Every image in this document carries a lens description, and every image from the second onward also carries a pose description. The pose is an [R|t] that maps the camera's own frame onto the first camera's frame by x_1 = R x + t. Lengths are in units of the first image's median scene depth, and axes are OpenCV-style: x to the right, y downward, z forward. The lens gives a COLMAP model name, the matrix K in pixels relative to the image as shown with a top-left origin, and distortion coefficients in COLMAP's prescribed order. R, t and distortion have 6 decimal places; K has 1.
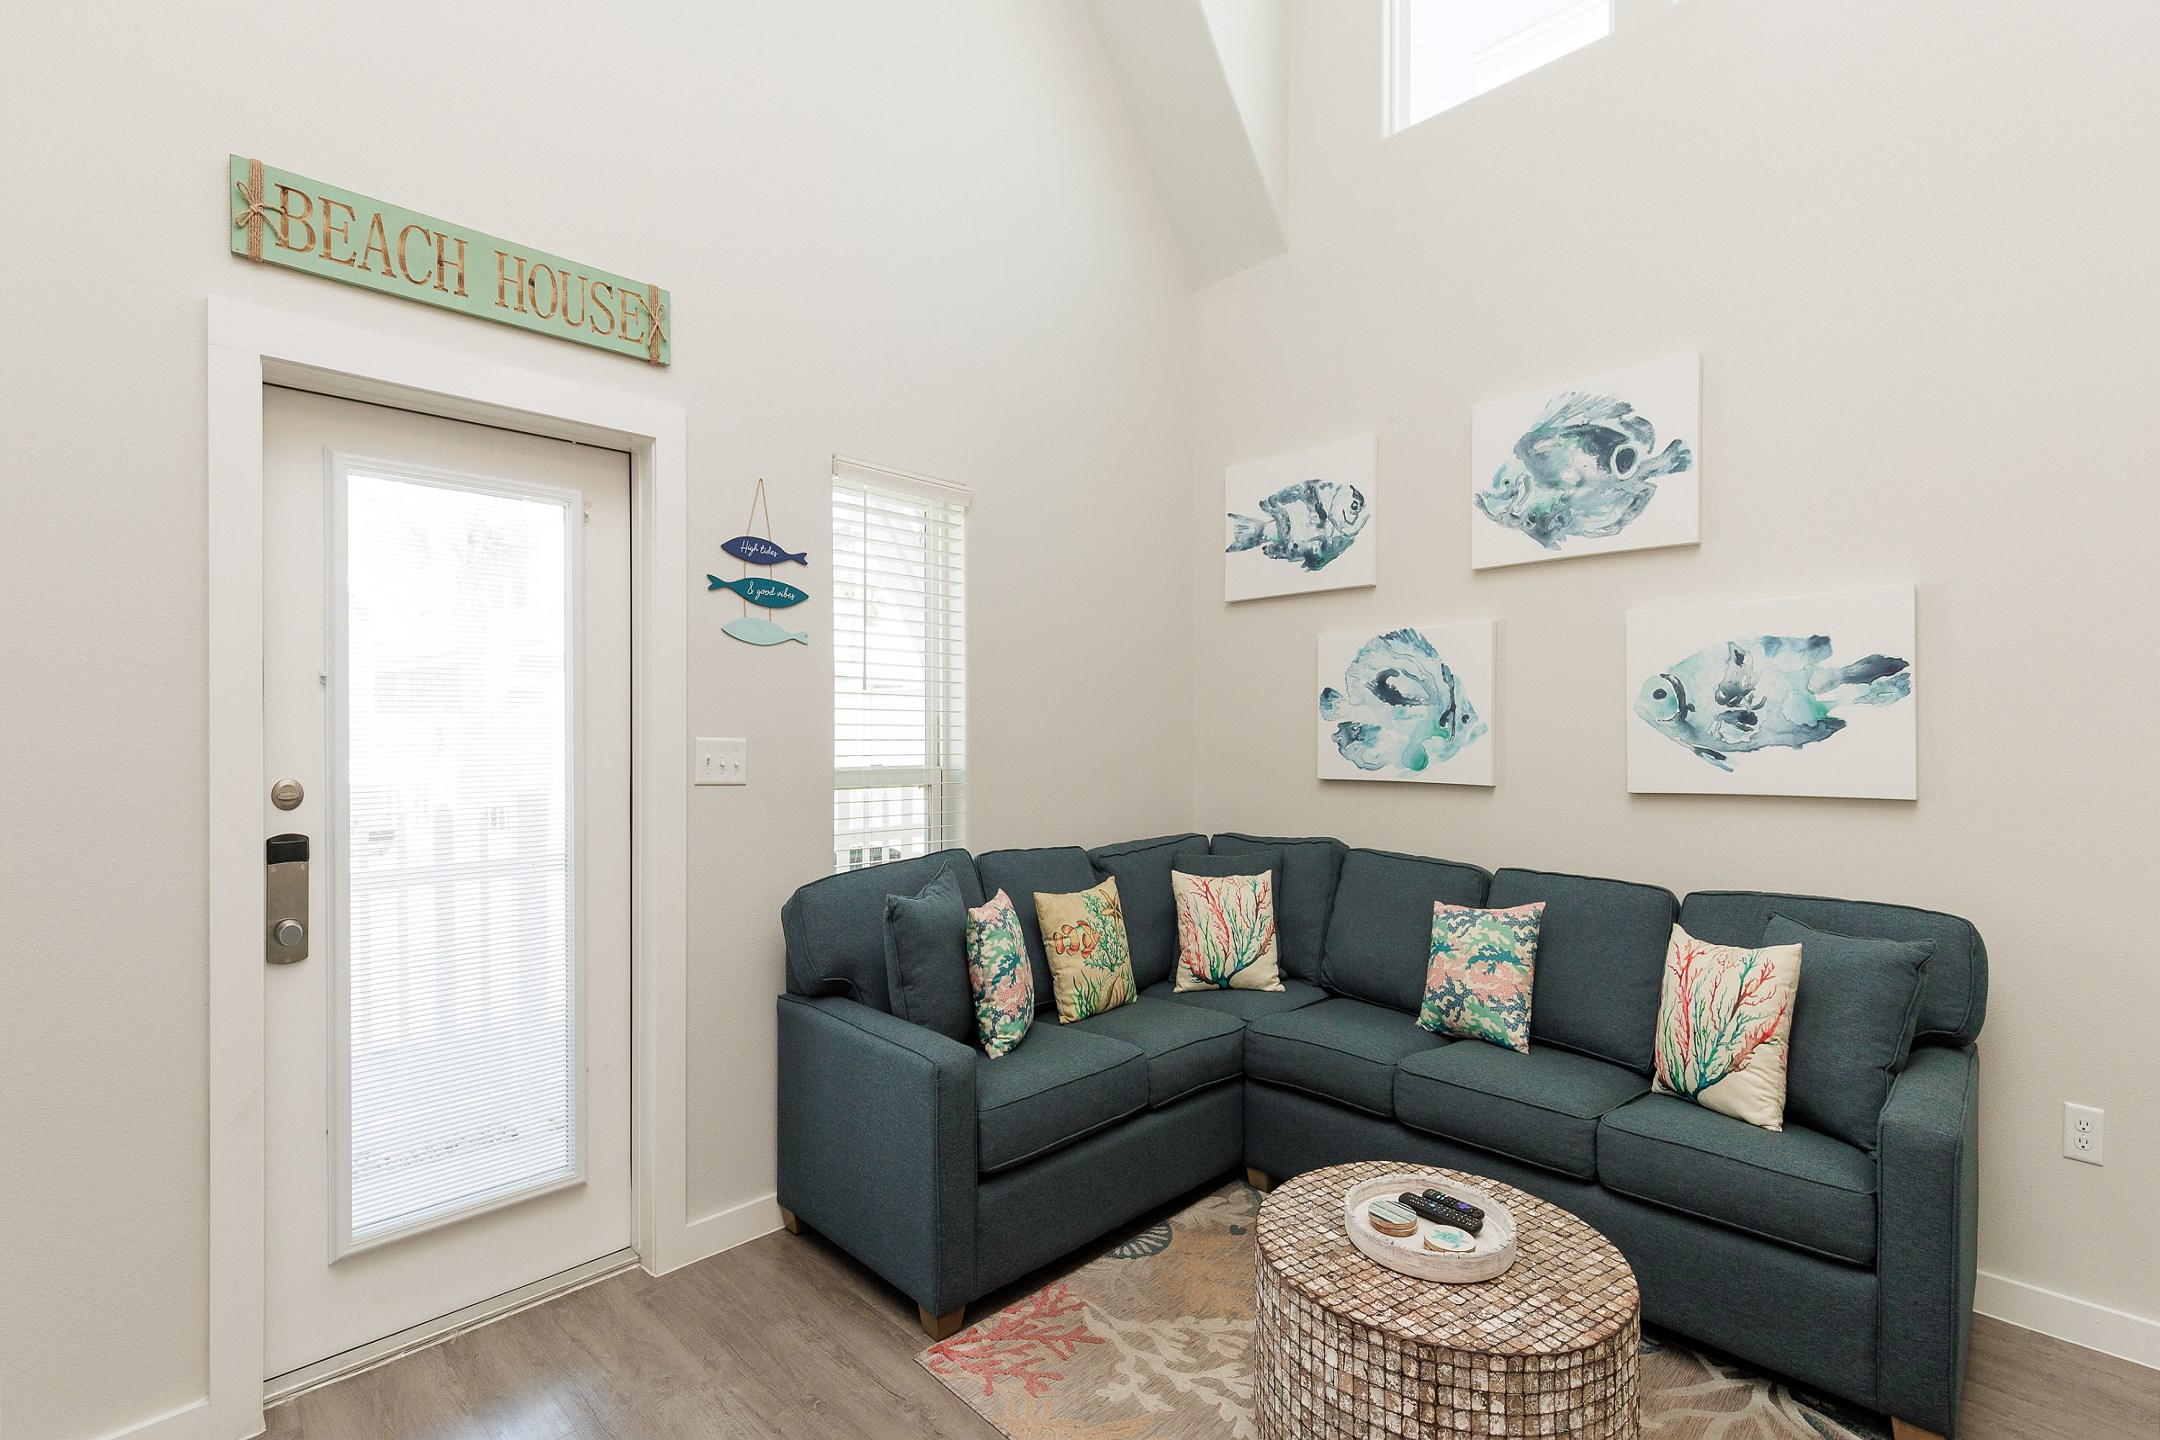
lens RADIAL K [[994.6, 0, 1082.1], [0, 994.6, 733.5], [0, 0, 1]] dist [0.004646, -0.000097]
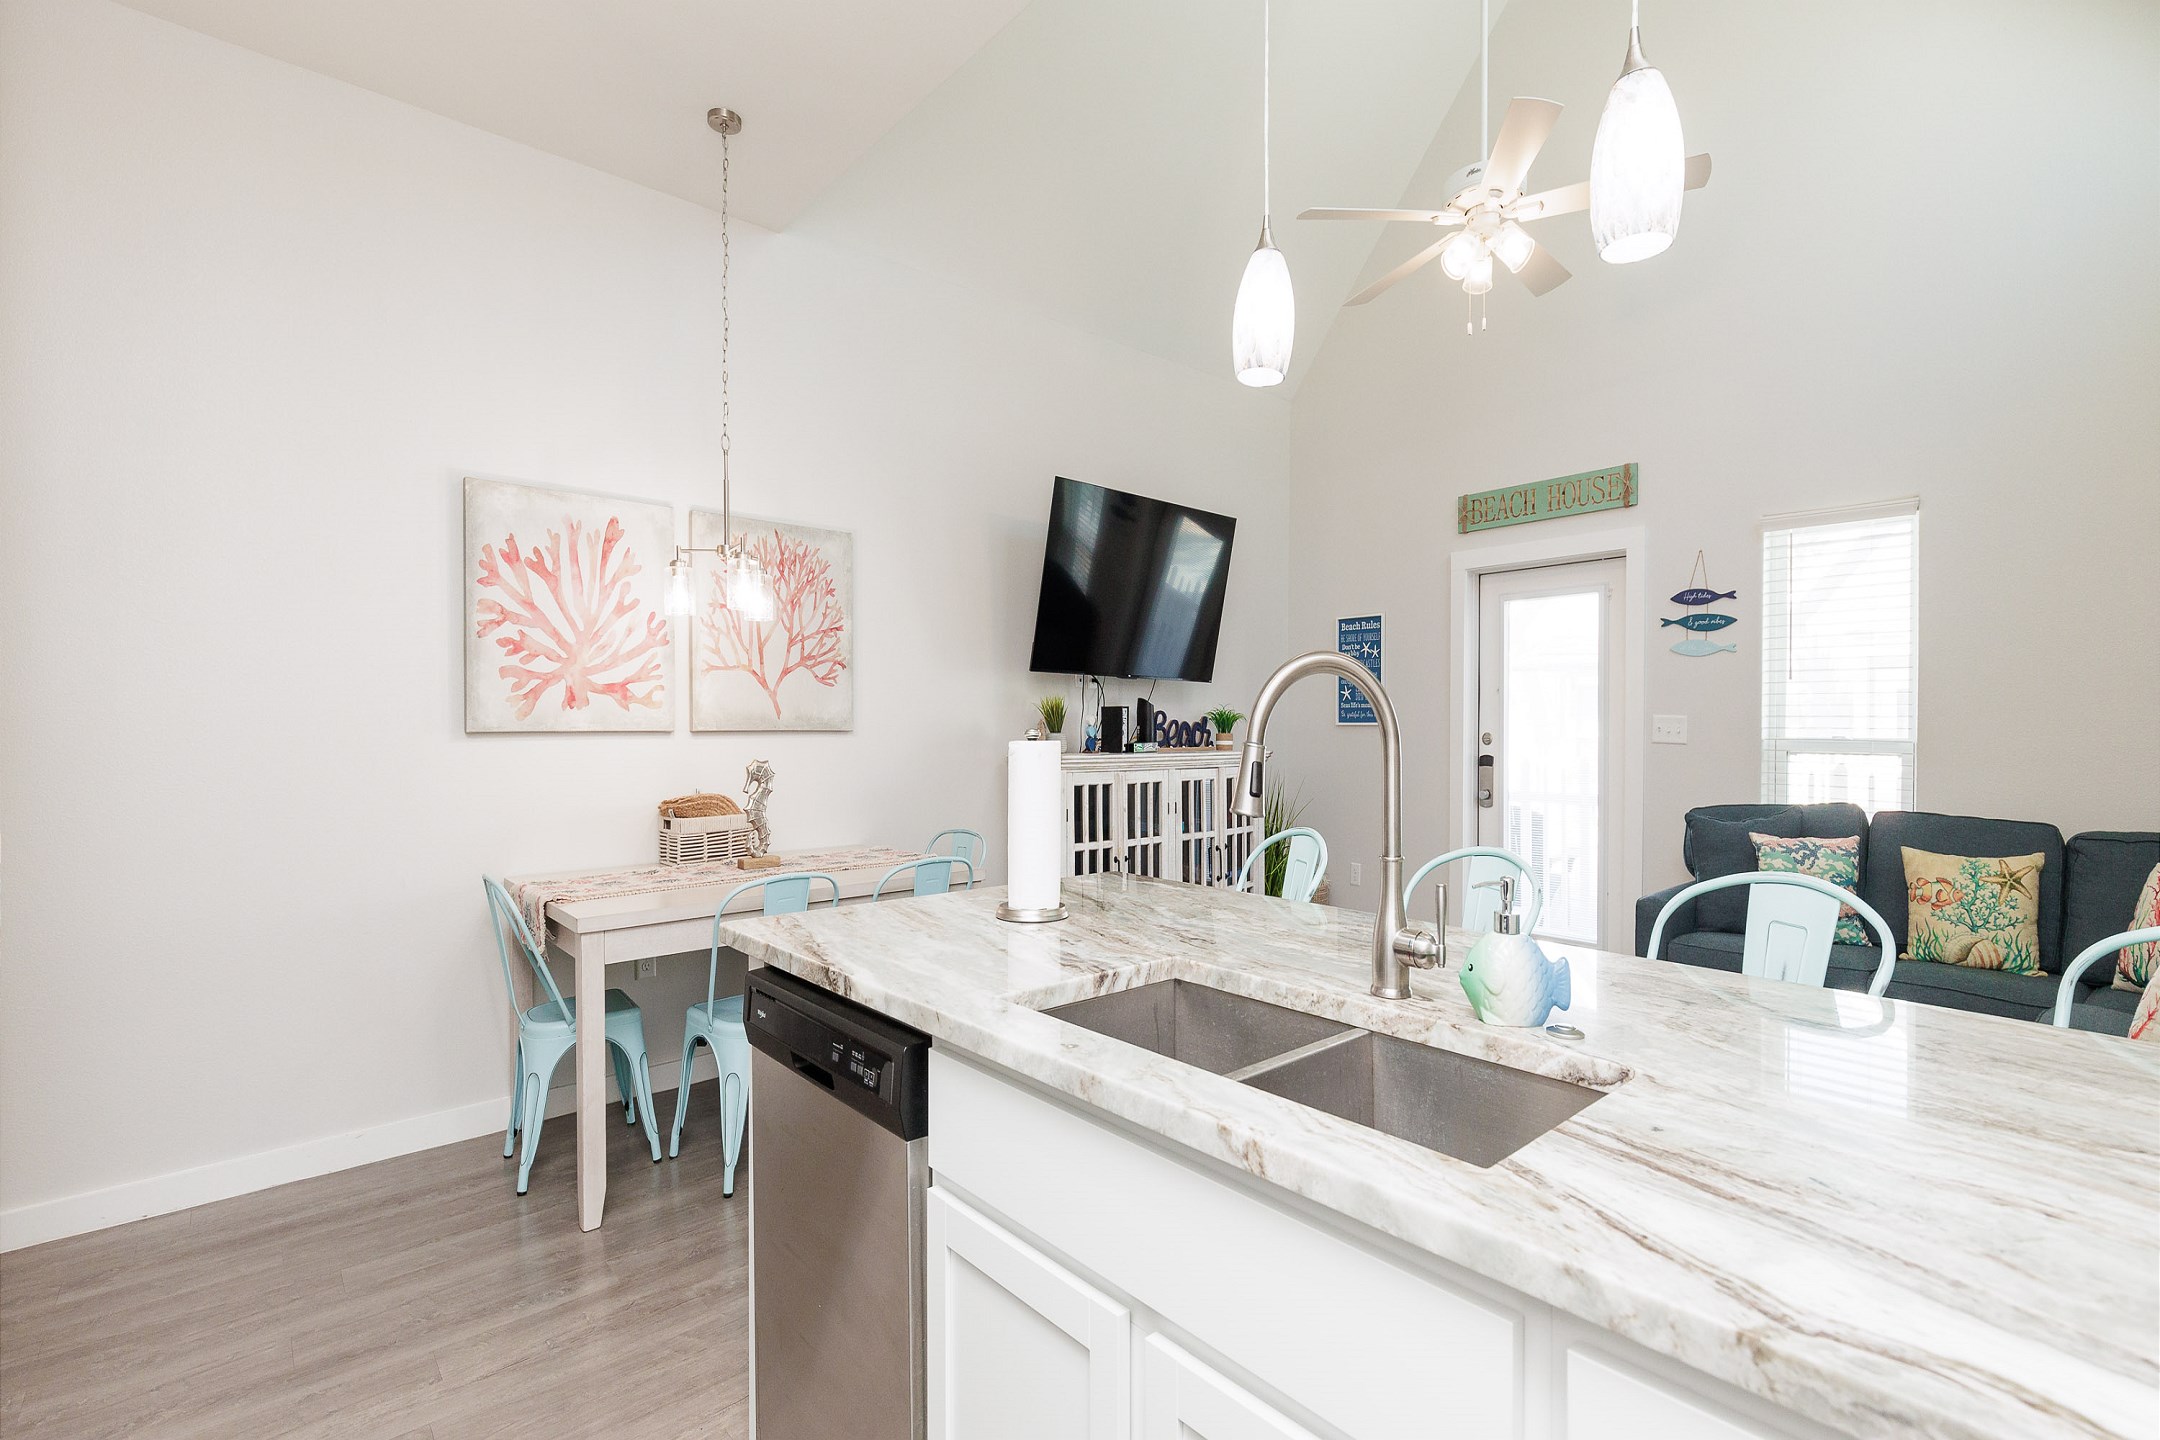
lens RADIAL K [[994.6, 0, 1091.1], [0, 994.6, 728.5], [0, 0, 1]] dist [0.004646, -0.000097]
pose [[-0.071906, -0.002590, -0.997408, 1.341327], [-0.010758, 0.999940, -0.001821, 0.039816], [0.997353, 0.010600, -0.071930, 0.156610]]
